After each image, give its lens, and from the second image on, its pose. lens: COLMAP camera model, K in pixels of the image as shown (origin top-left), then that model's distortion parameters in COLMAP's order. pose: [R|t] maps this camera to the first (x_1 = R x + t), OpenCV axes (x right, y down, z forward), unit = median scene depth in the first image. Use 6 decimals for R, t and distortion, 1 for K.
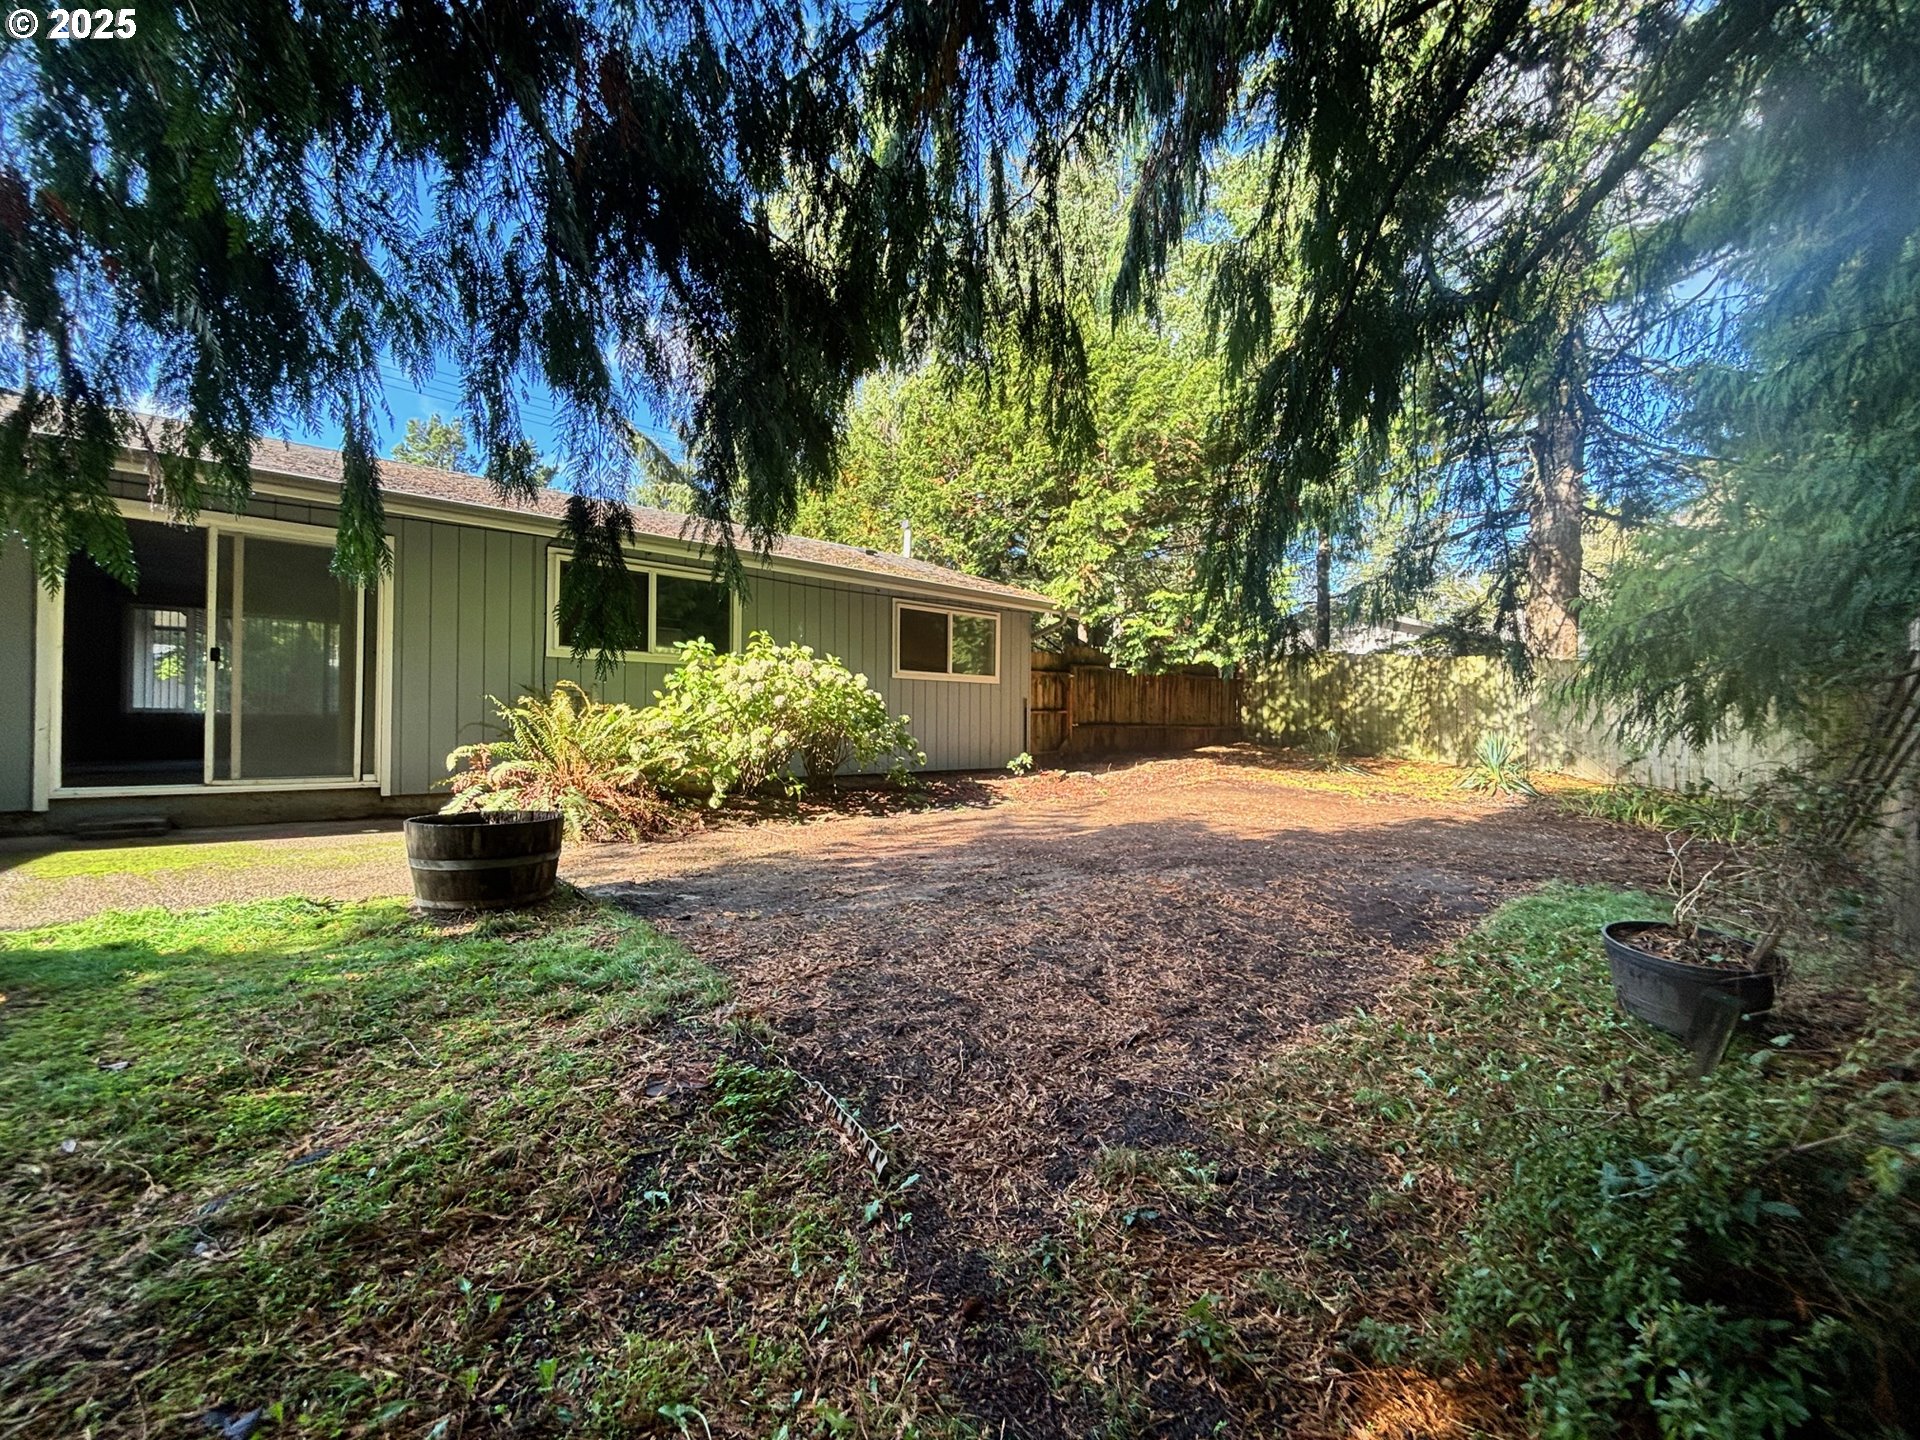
lens RADIAL K [[777.6, 0, 960.0], [0, 777.6, 720.0], [0, 0, 1]] dist [-0.000706, -0.000134]
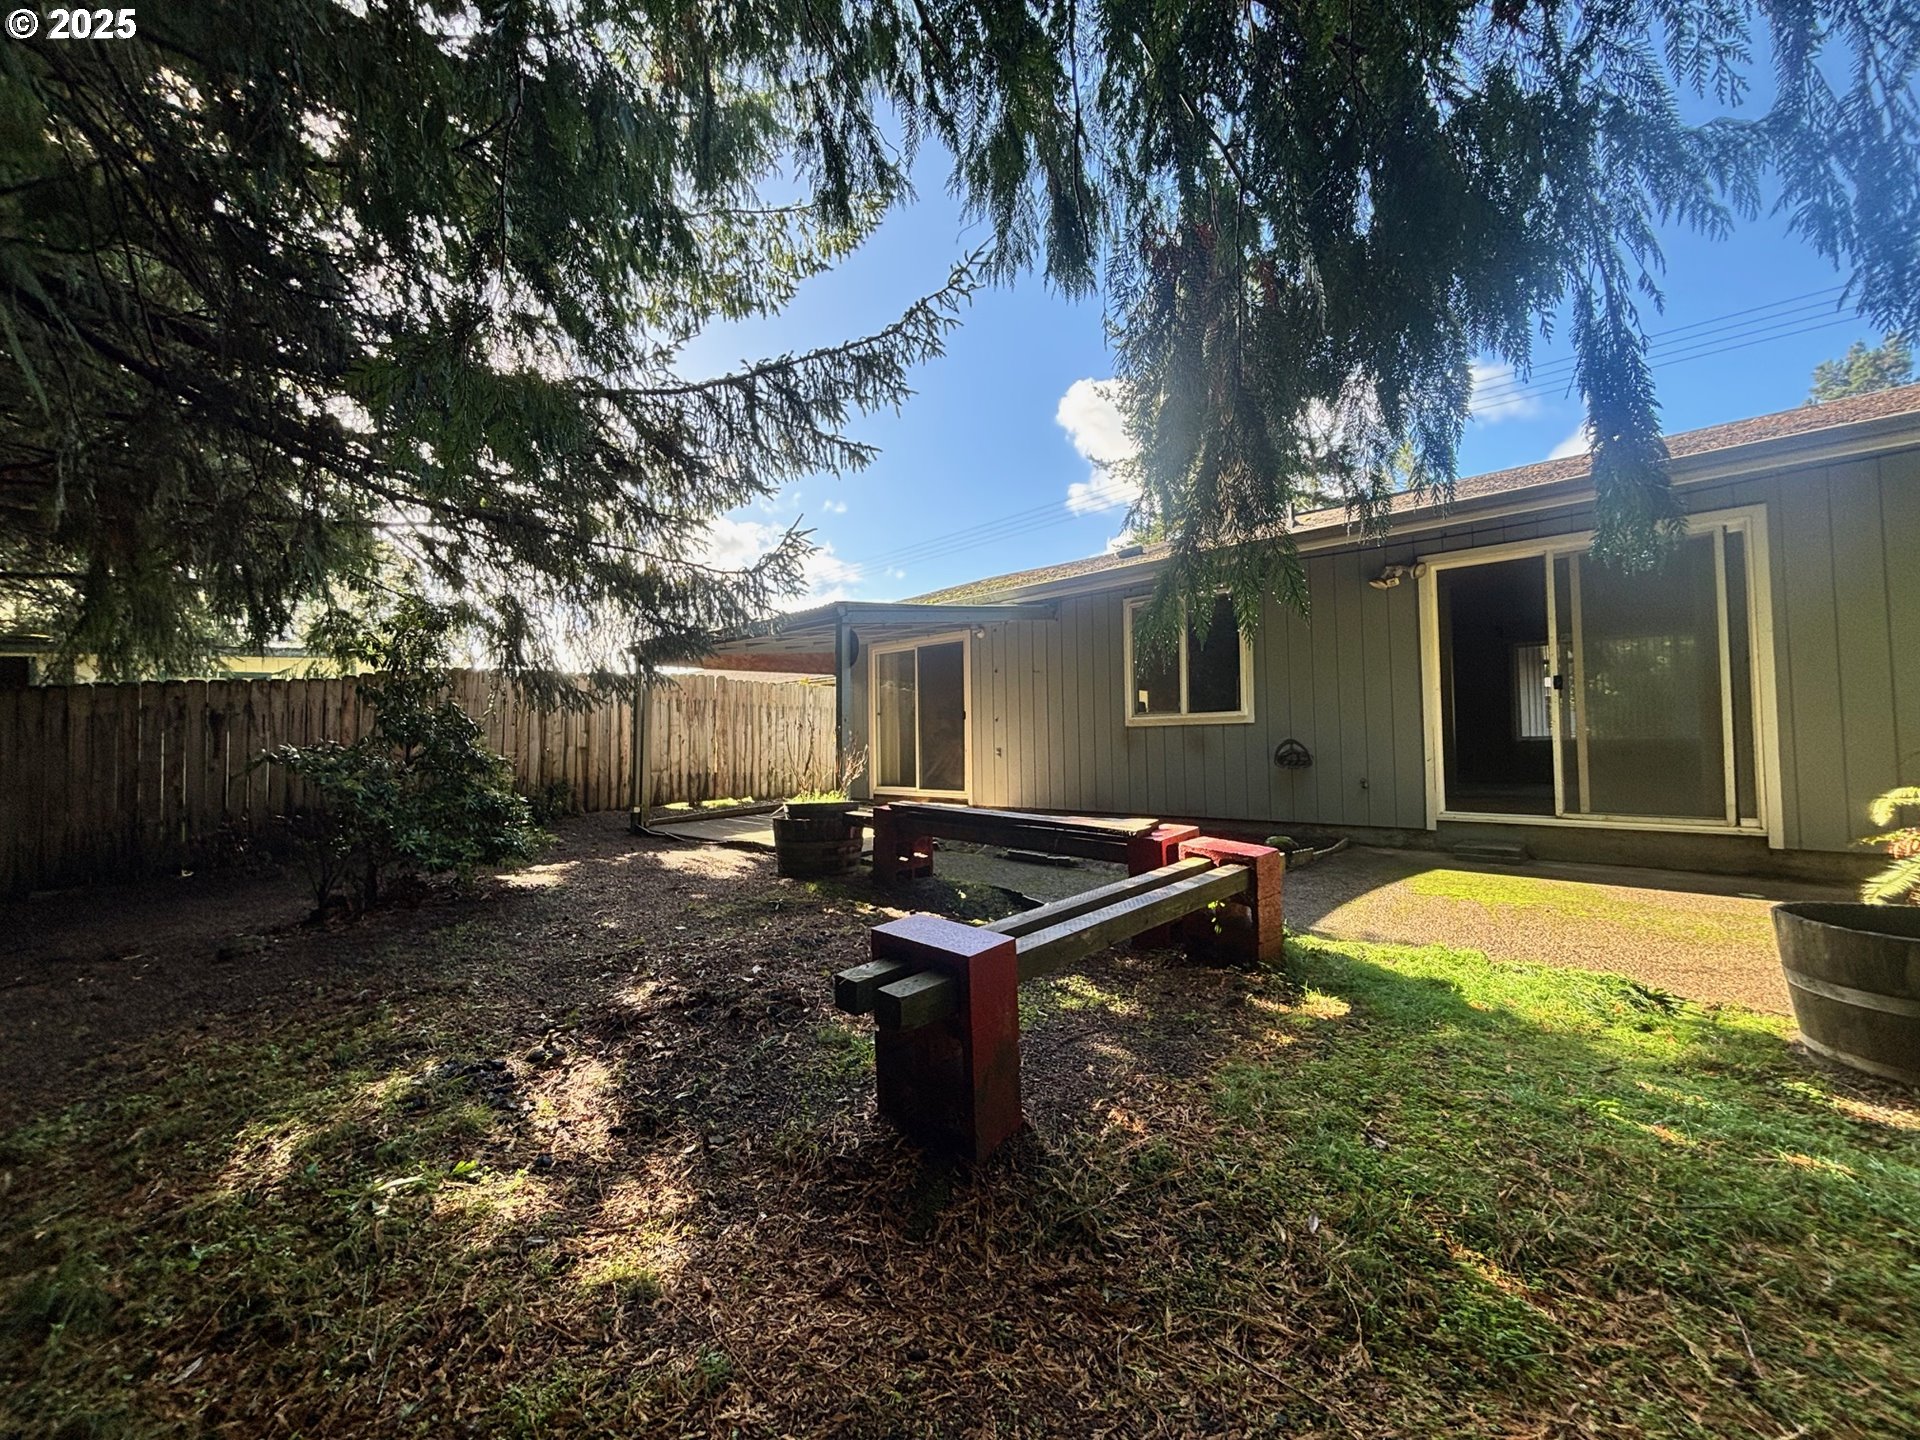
lens RADIAL K [[777.6, 0, 960.0], [0, 777.6, 720.0], [0, 0, 1]] dist [-0.000706, -0.000134]
pose [[0.100495, -0.045554, -0.993894, -0.087627], [0.016768, 0.998887, -0.044088, -0.007870], [0.994796, -0.012235, 0.101147, 0.181844]]
